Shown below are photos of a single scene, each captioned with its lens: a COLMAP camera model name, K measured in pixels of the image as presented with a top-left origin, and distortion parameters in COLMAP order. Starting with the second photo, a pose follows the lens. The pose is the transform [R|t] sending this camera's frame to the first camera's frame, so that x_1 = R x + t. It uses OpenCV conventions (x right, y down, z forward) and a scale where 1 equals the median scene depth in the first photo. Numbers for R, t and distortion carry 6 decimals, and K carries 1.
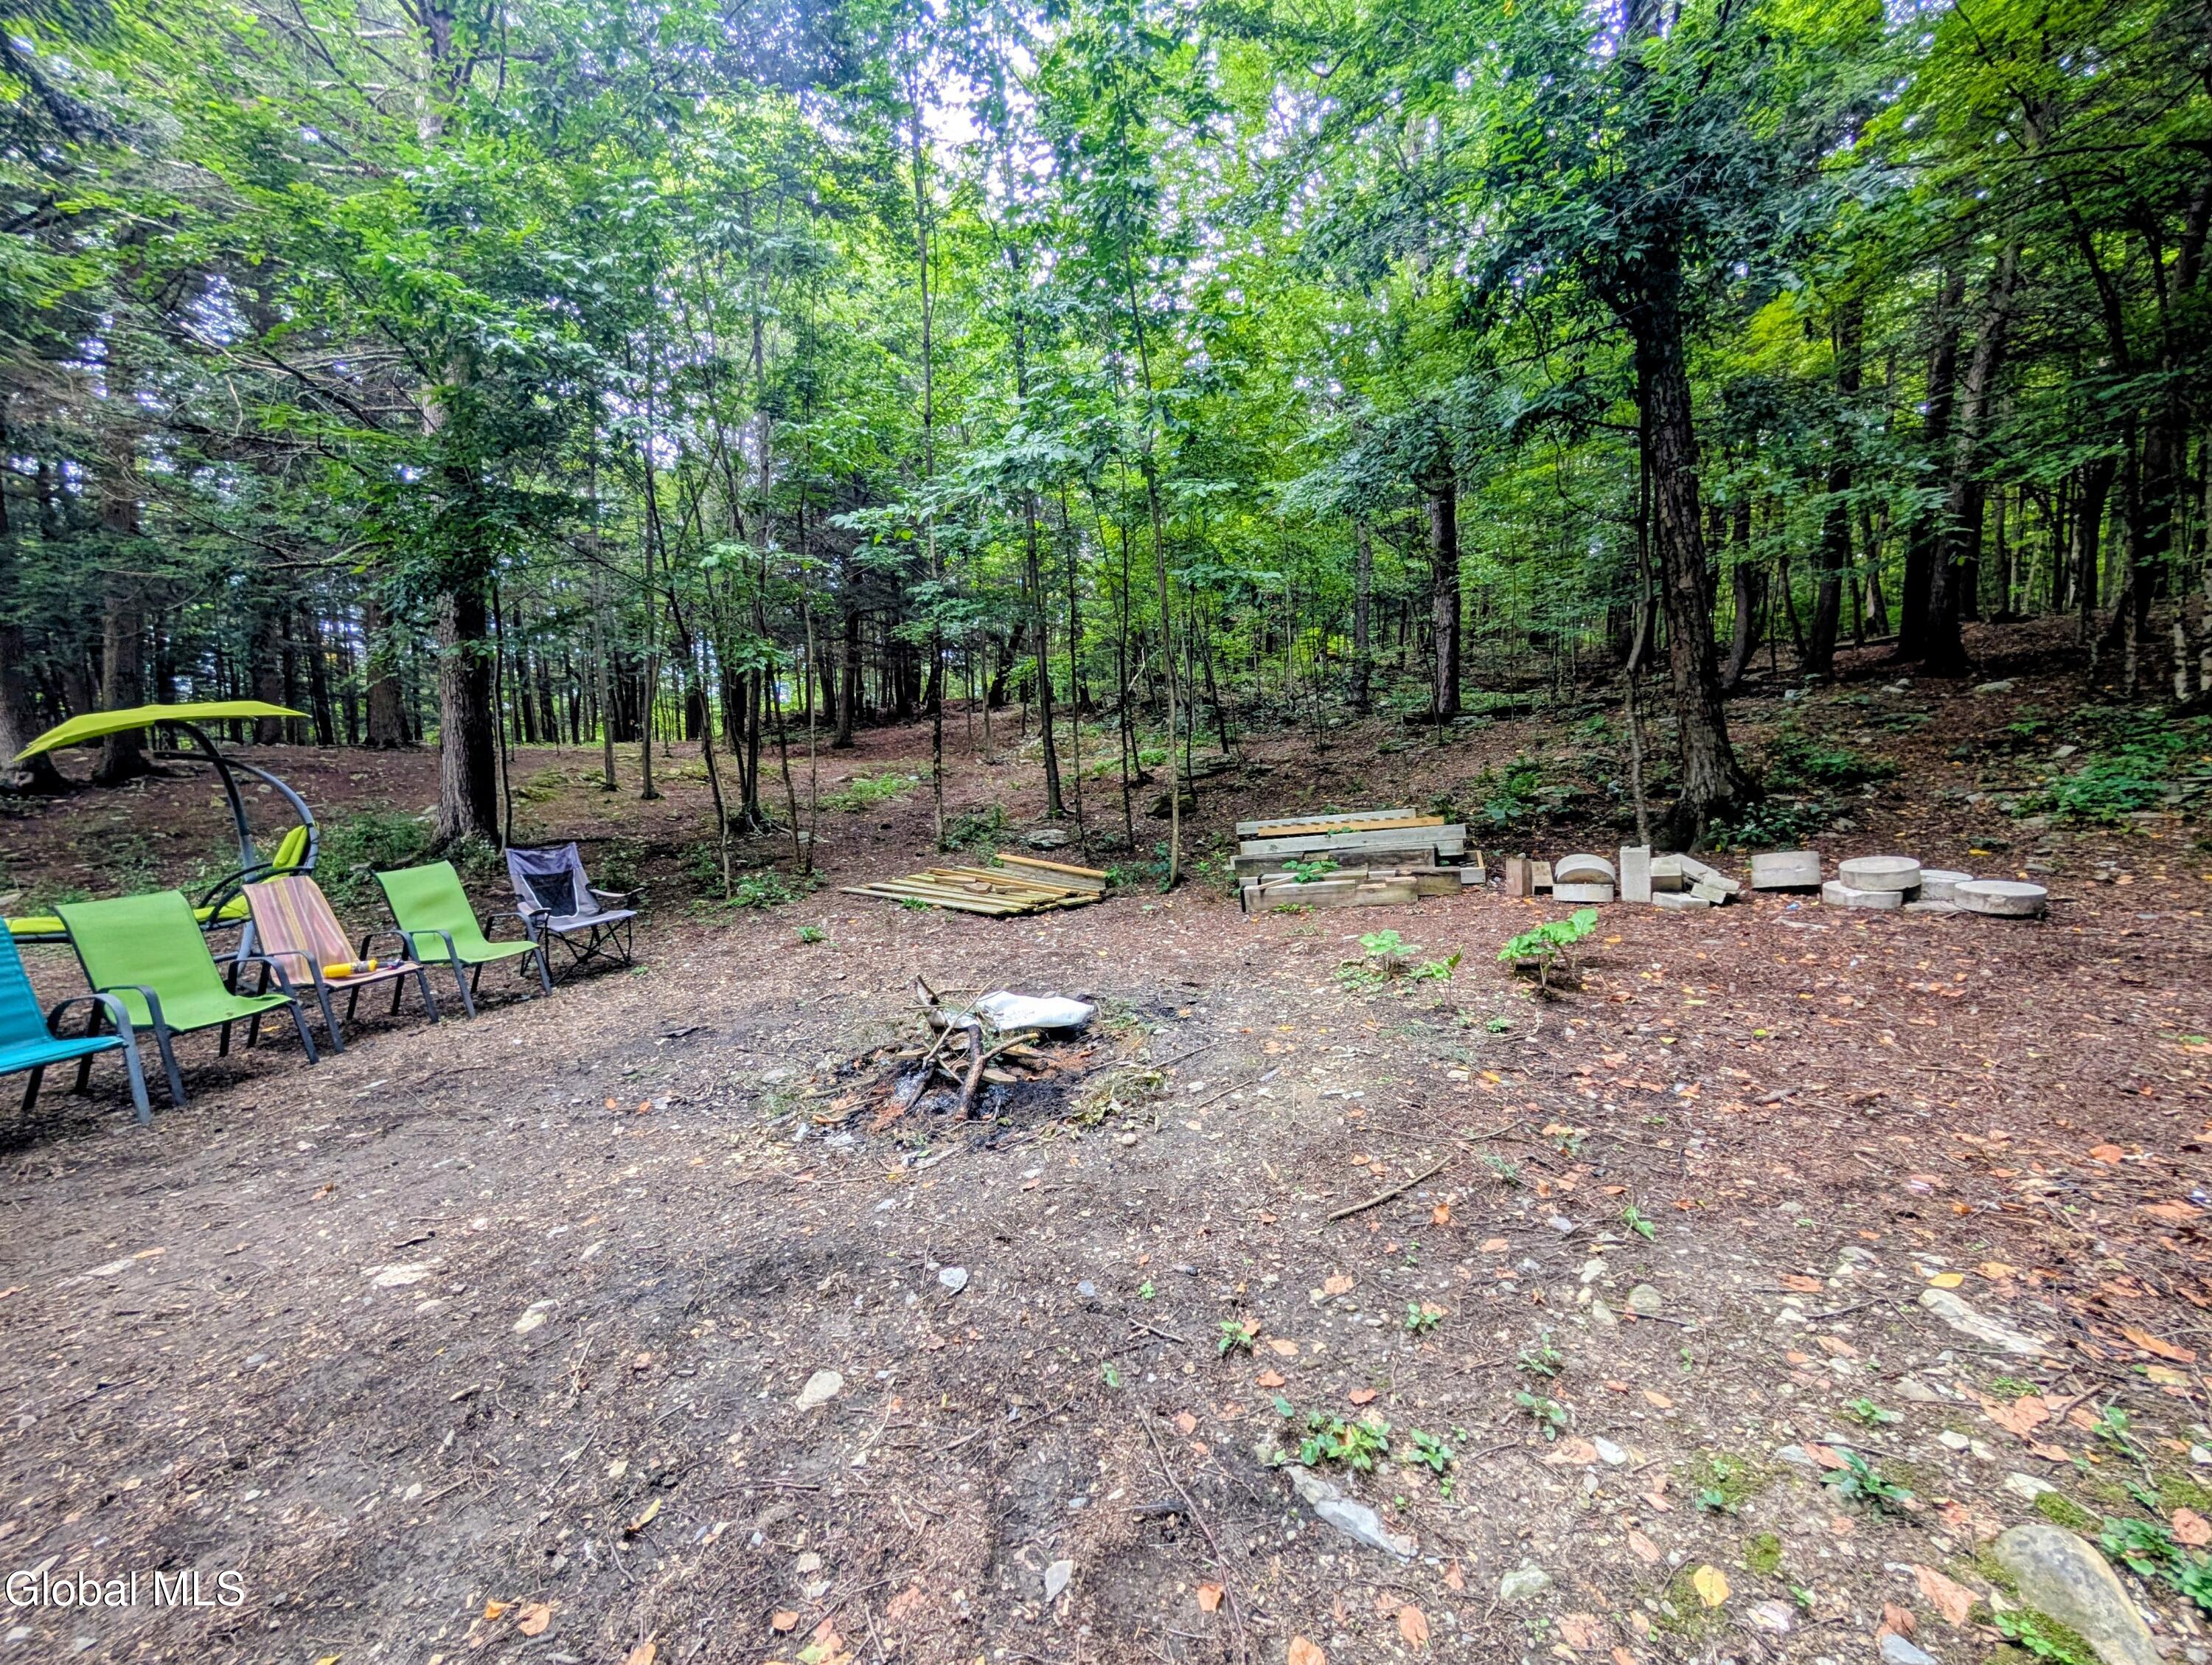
lens RADIAL K [[835.9, 0, 1106.8], [0, 835.9, 837.6], [0, 0, 1]] dist [-0.001558, 0.000738]
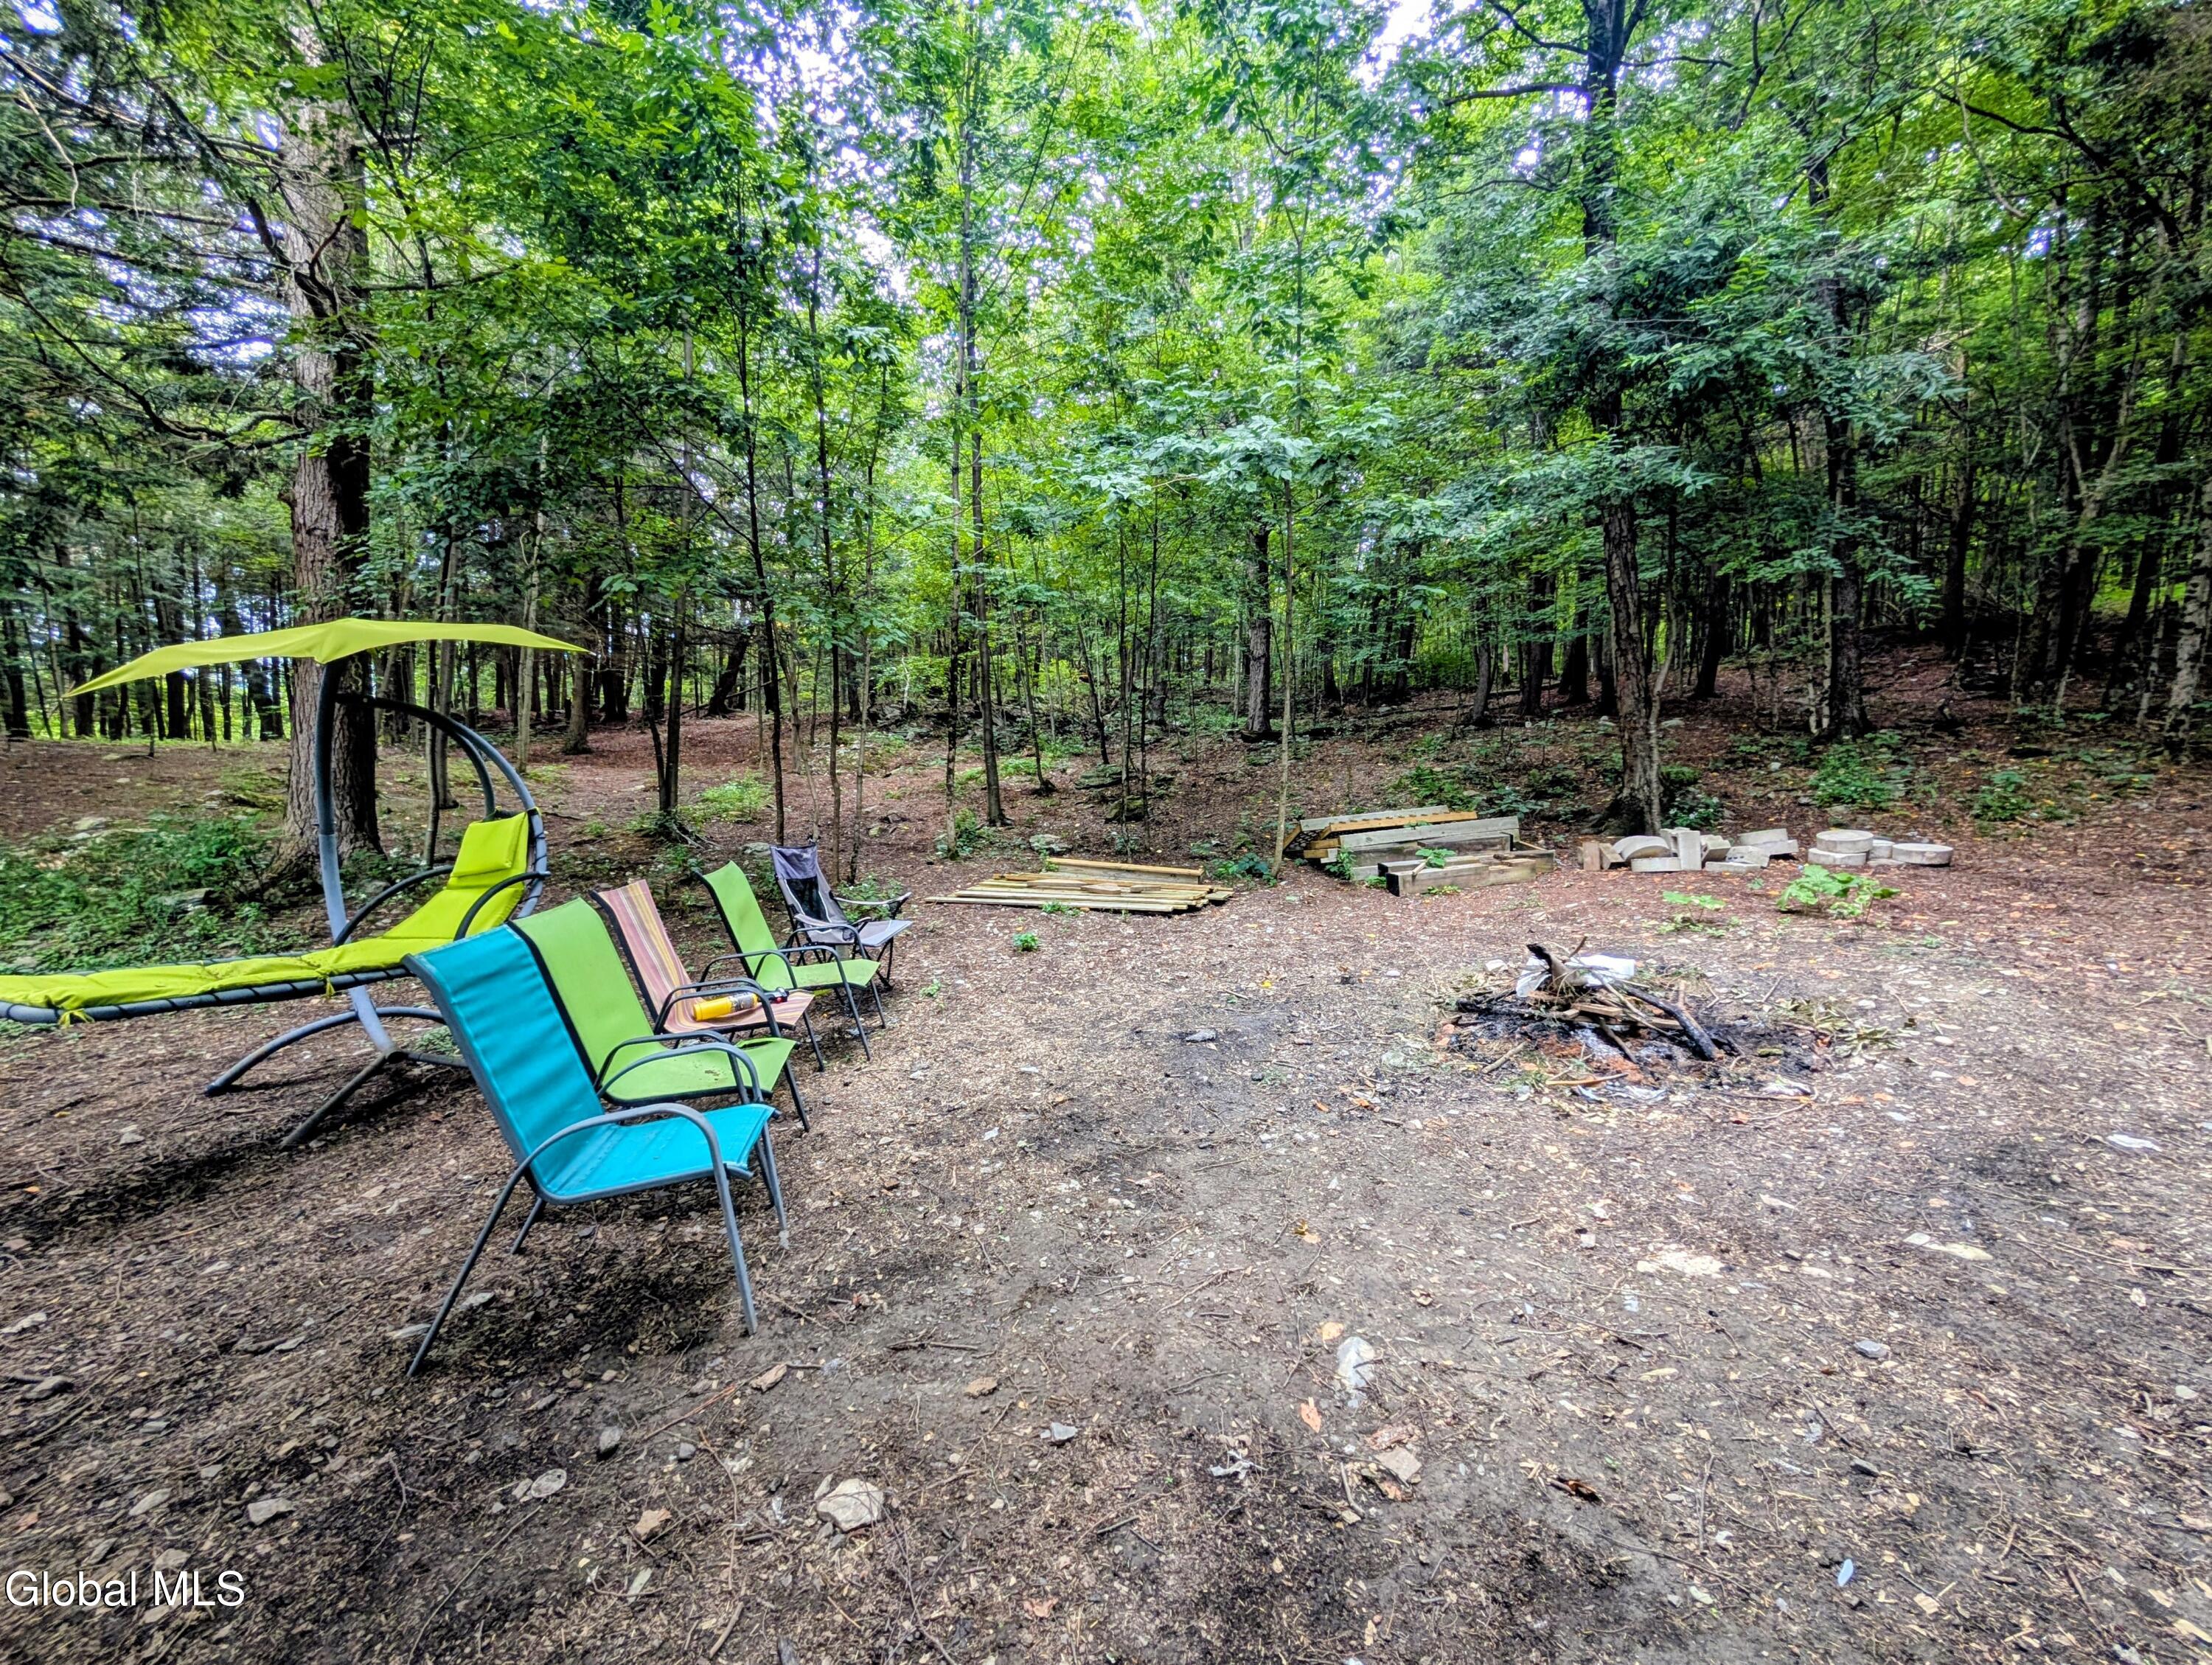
lens RADIAL K [[835.9, 0, 1106.8], [0, 835.9, 837.6], [0, 0, 1]] dist [-0.001558, 0.000738]
pose [[0.922242, -0.016781, 0.386250, -0.673341], [0.026606, 0.999444, -0.020106, 0.027092], [-0.385697, 0.028819, 0.922175, 0.150311]]
